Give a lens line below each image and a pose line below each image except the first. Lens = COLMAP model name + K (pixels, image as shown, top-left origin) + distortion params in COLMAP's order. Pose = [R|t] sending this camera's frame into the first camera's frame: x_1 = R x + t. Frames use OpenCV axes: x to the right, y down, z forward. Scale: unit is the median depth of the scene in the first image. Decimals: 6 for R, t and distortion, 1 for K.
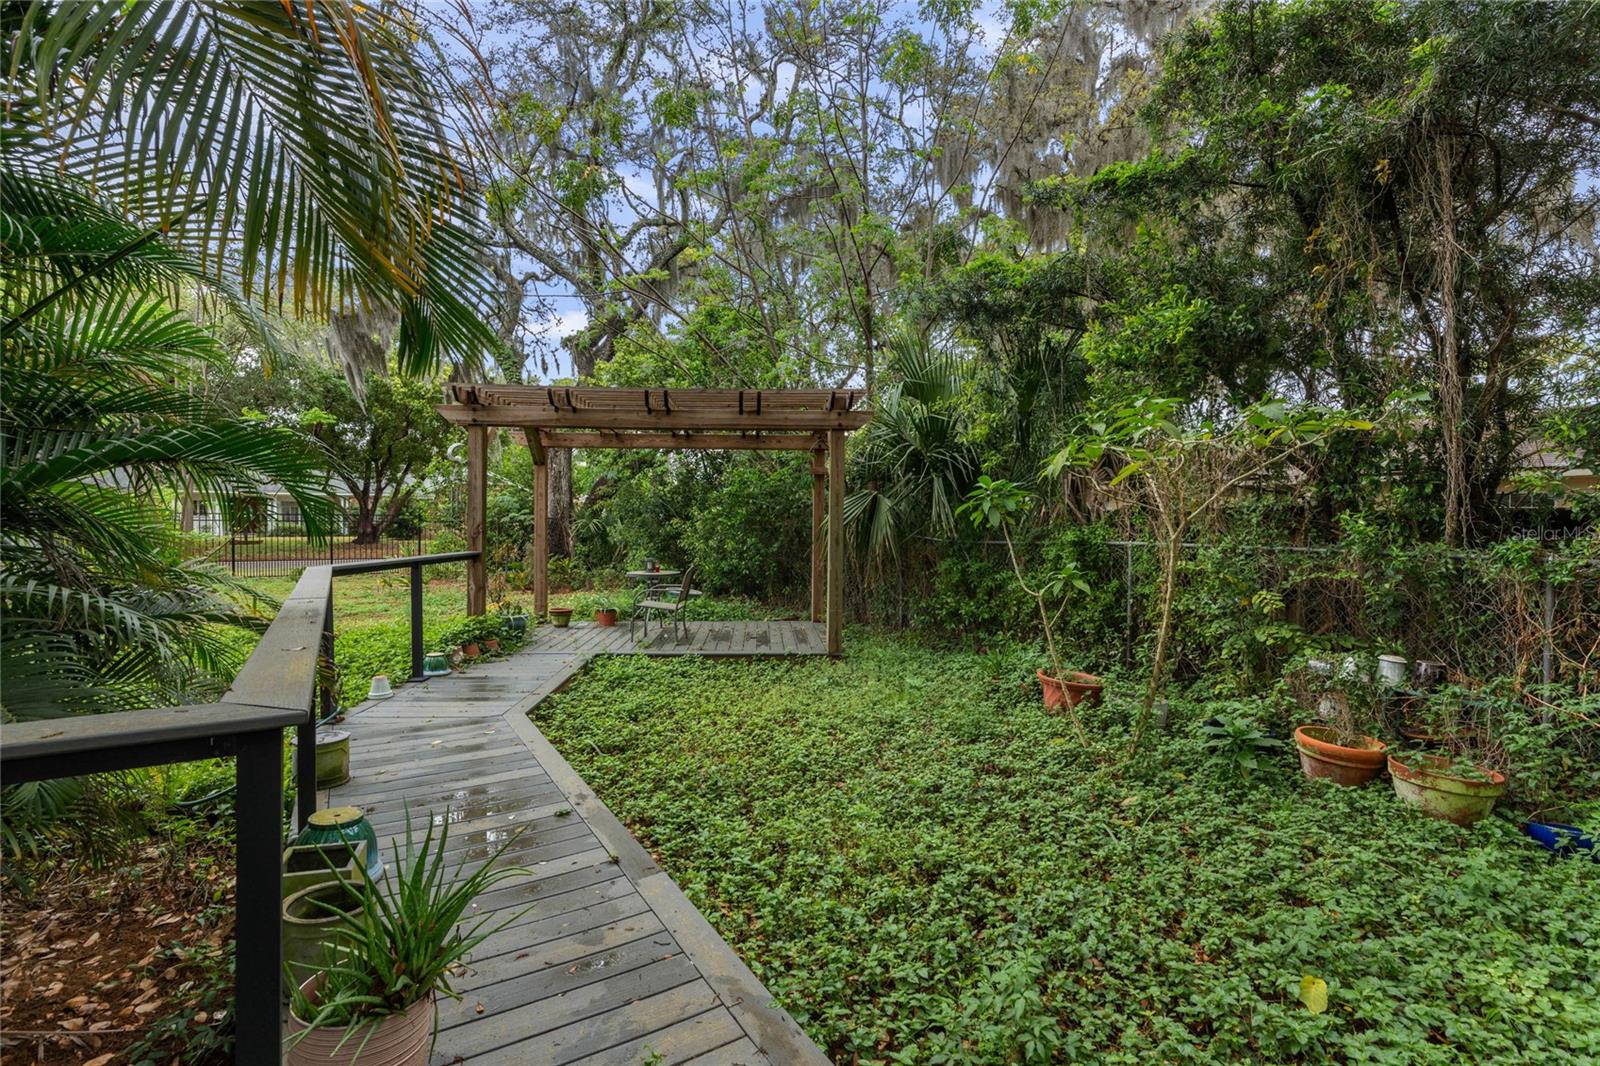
lens RADIAL K [[725.3, 0, 801.6], [0, 725.3, 529.3], [0, 0, 1]] dist [-0.000023, 0.000010]
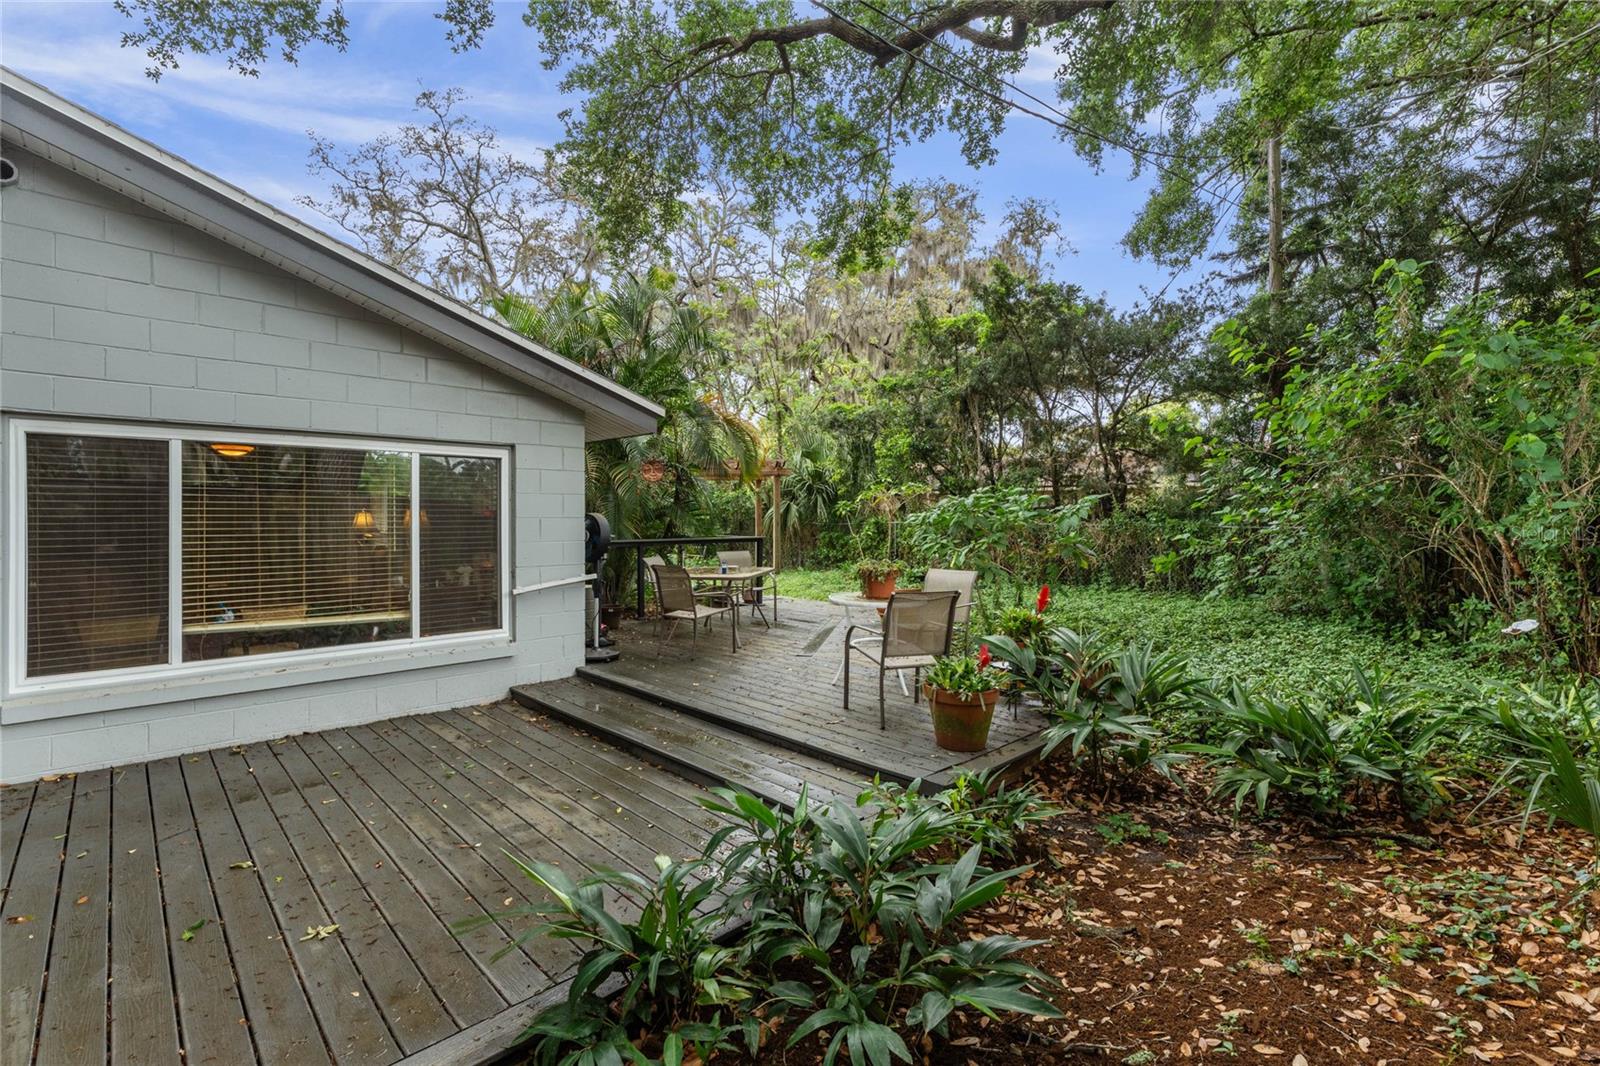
lens RADIAL K [[725.3, 0, 799.2], [0, 725.3, 525.2], [0, 0, 1]] dist [-0.000023, 0.000010]
pose [[0.980593, -0.020526, 0.194976, -0.321929], [0.019452, 0.999783, 0.007420, 0.003338], [-0.195086, -0.003483, 0.980780, -1.231211]]
